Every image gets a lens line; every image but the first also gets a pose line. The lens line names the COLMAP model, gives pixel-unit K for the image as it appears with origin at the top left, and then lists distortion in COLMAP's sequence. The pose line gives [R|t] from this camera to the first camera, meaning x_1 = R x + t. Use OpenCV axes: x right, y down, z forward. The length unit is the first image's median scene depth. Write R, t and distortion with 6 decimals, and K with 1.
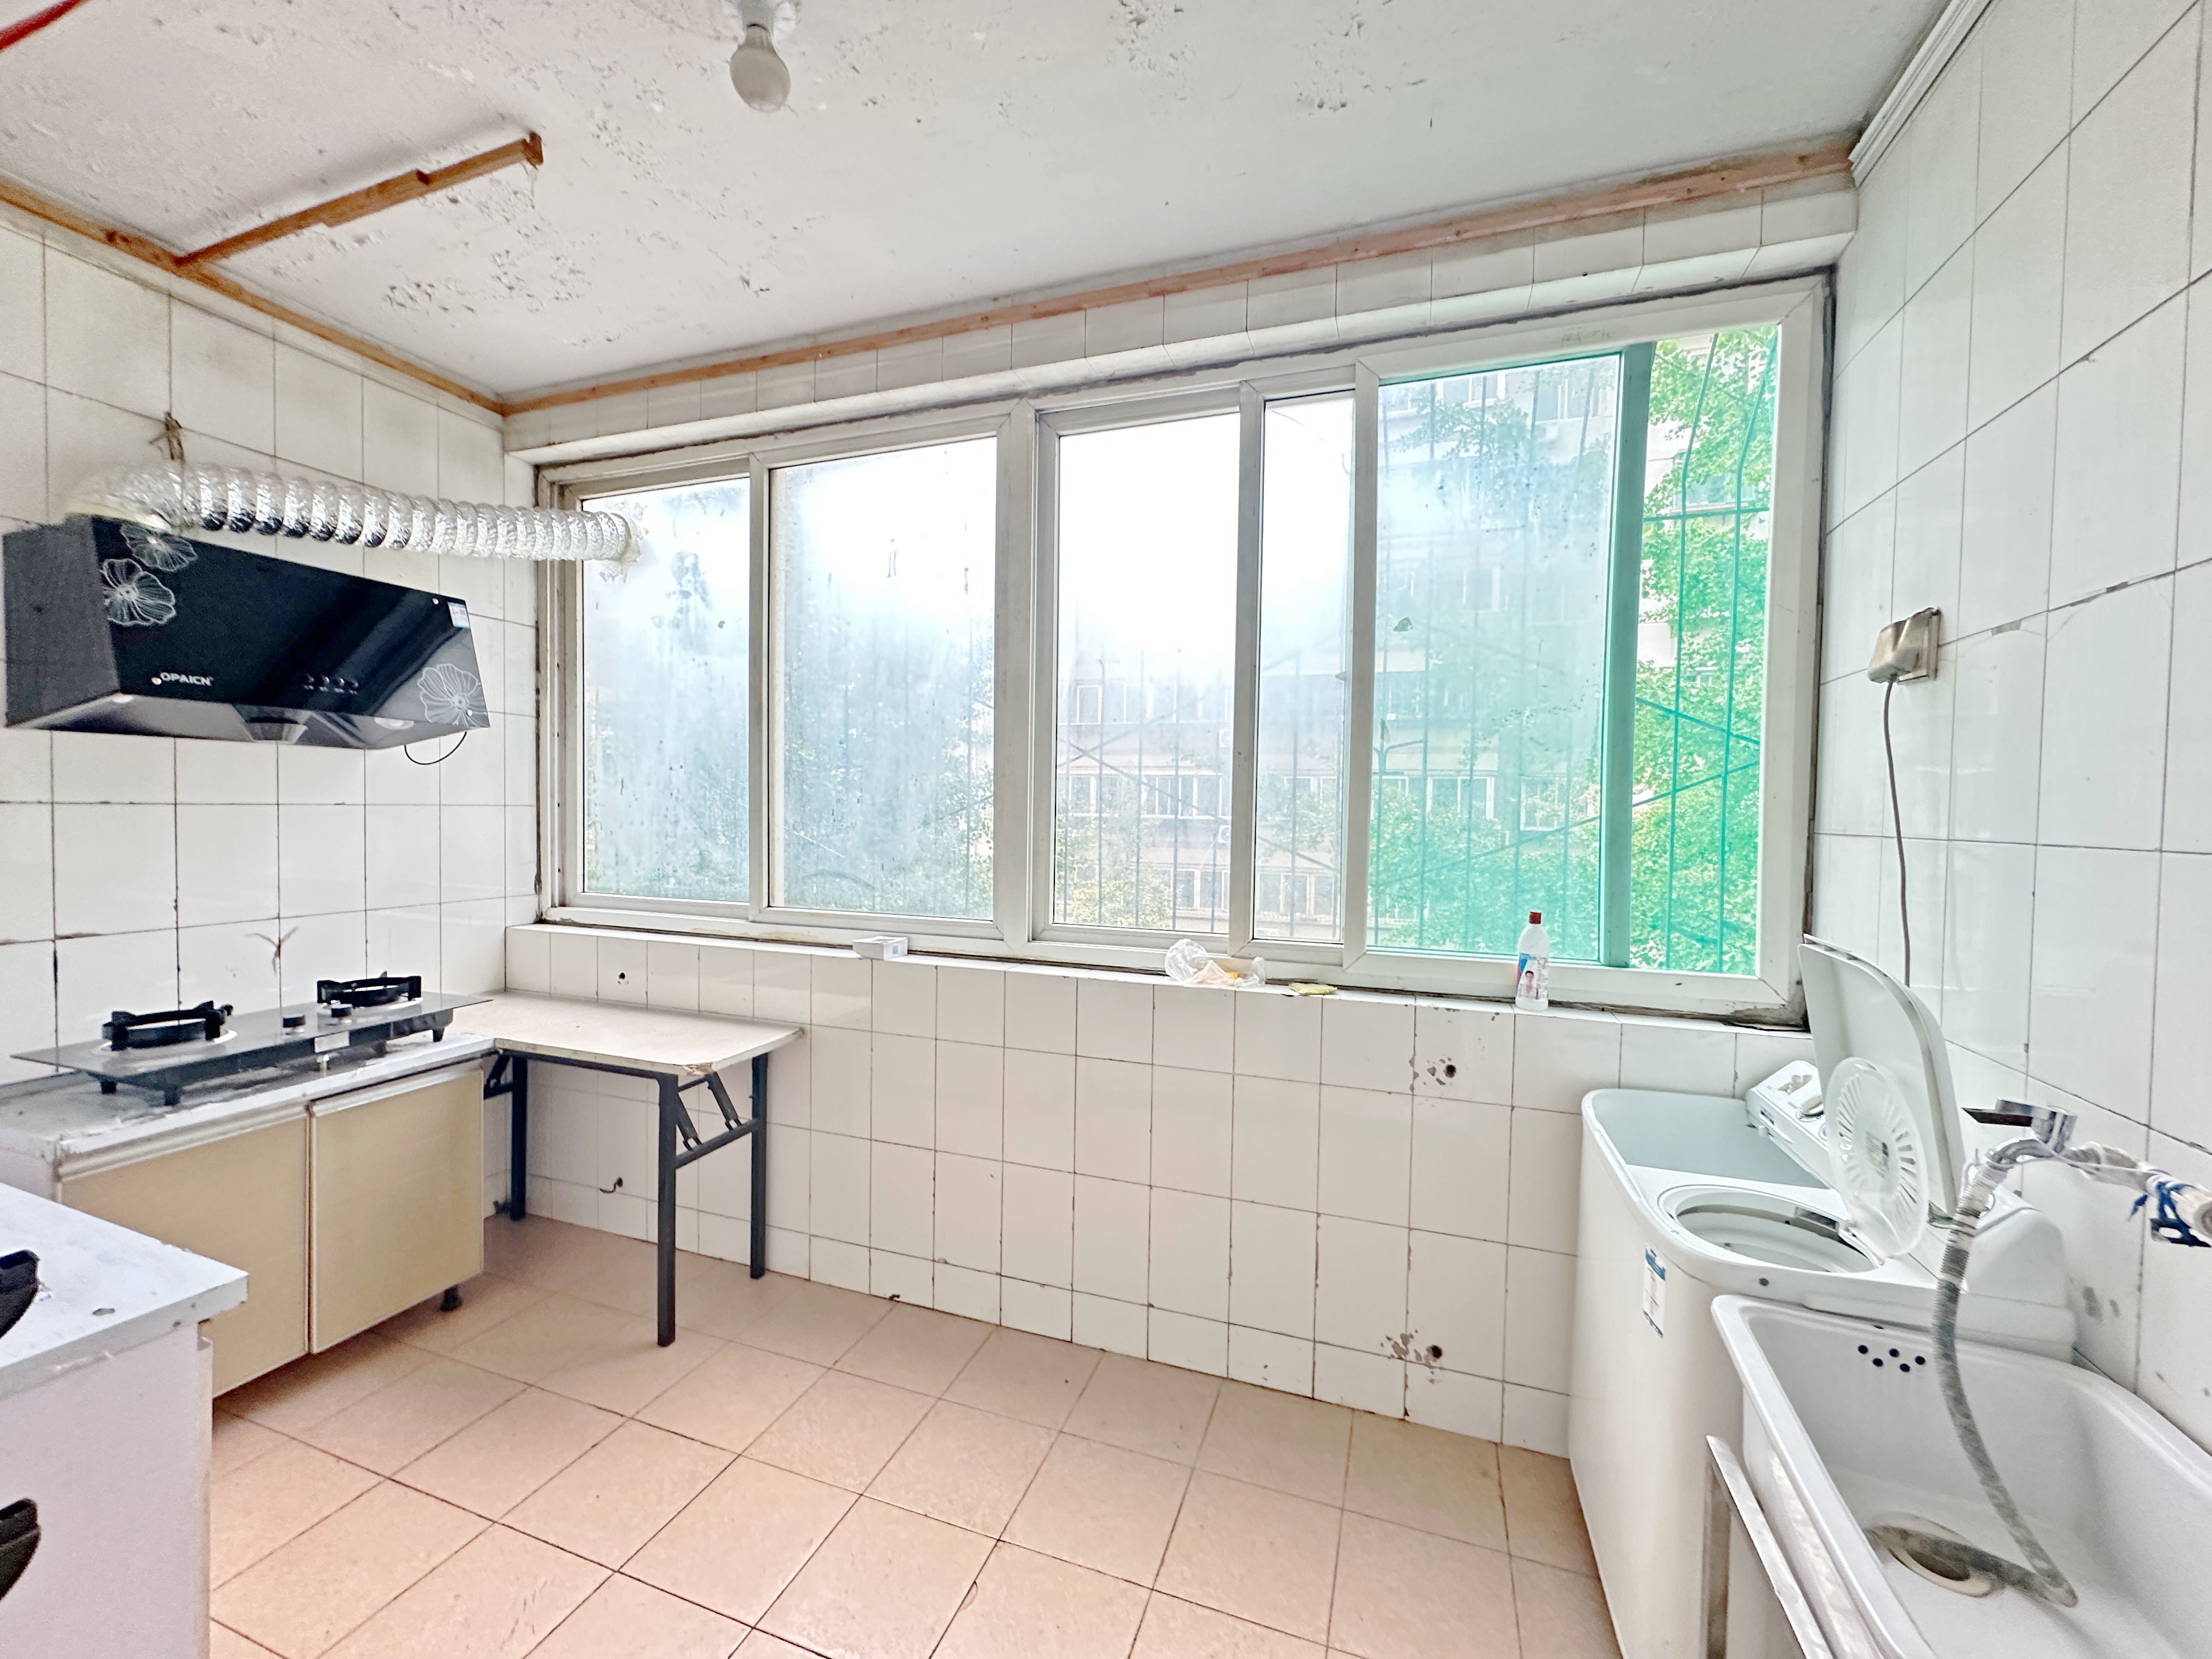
lens RADIAL K [[884.3, 0, 1104.9], [0, 884.3, 826.4], [0, 0, 1]] dist [-0.000084, -0.000080]
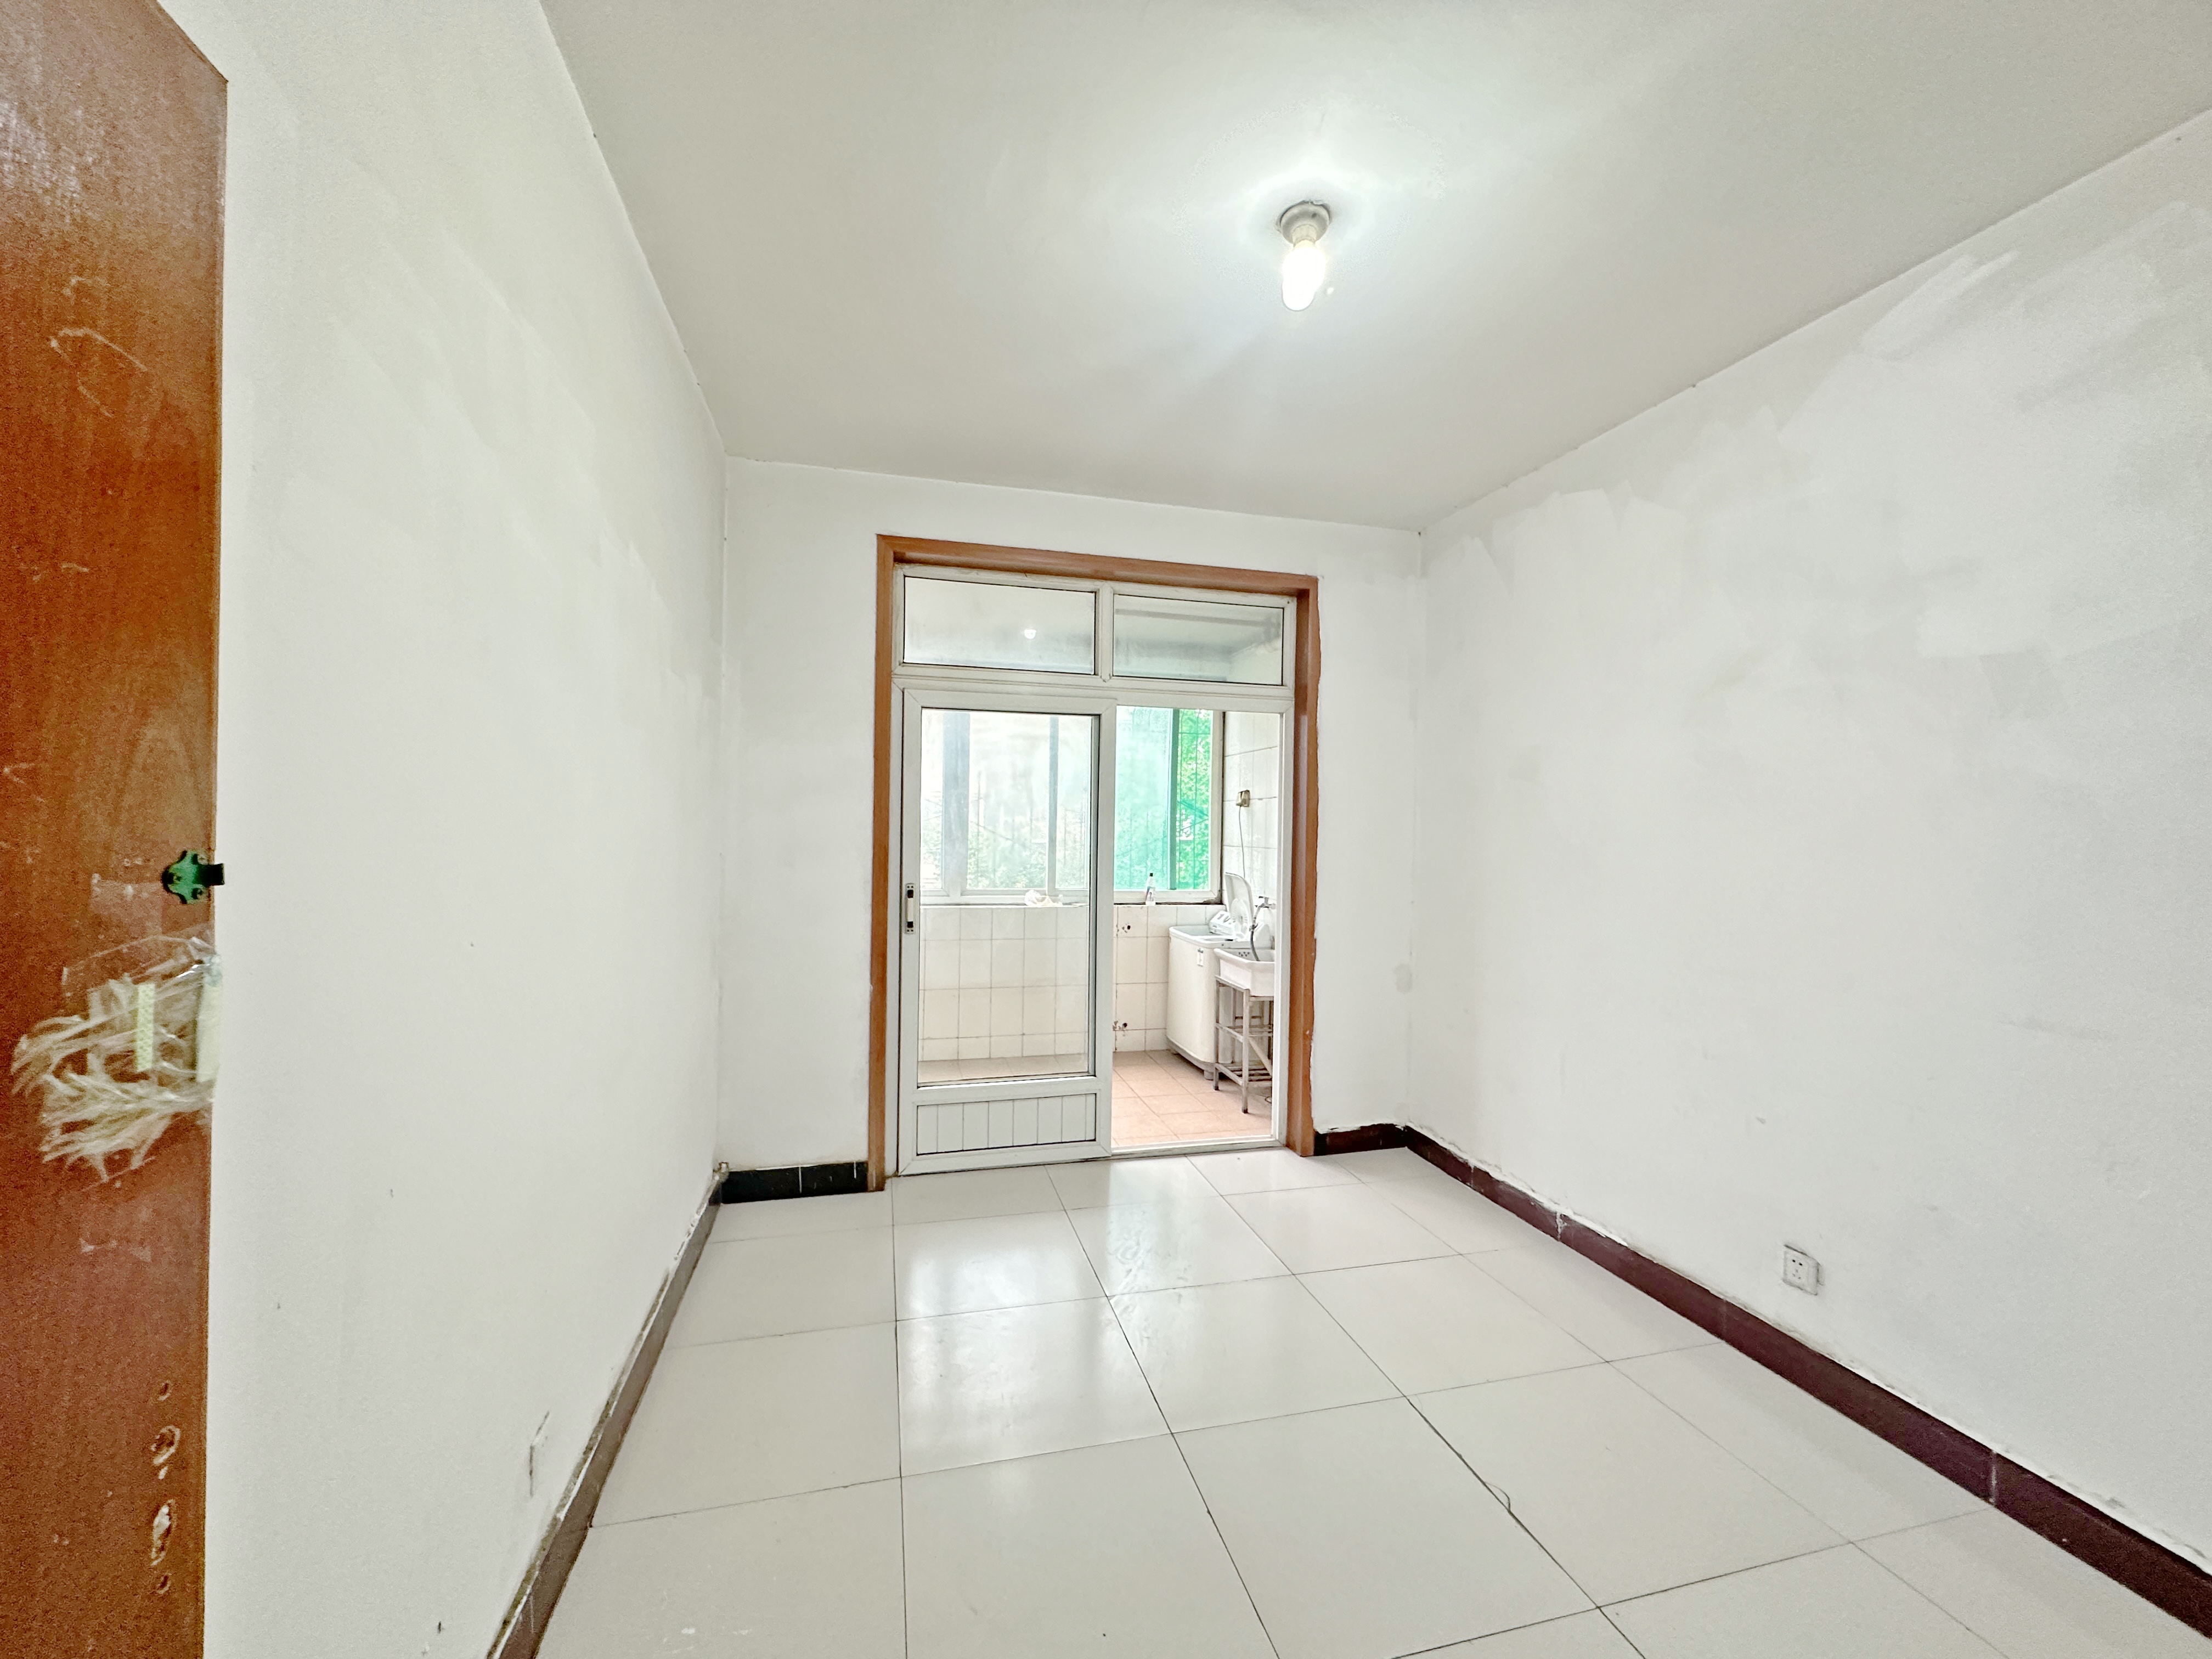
lens RADIAL K [[884.3, 0, 1108.5], [0, 884.3, 832.4], [0, 0, 1]] dist [-0.000084, -0.000080]
pose [[0.829760, -0.000484, 0.558119, -1.416233], [0.010535, 0.999835, -0.014796, 0.002137], [-0.558020, 0.018157, 0.829629, -1.528011]]
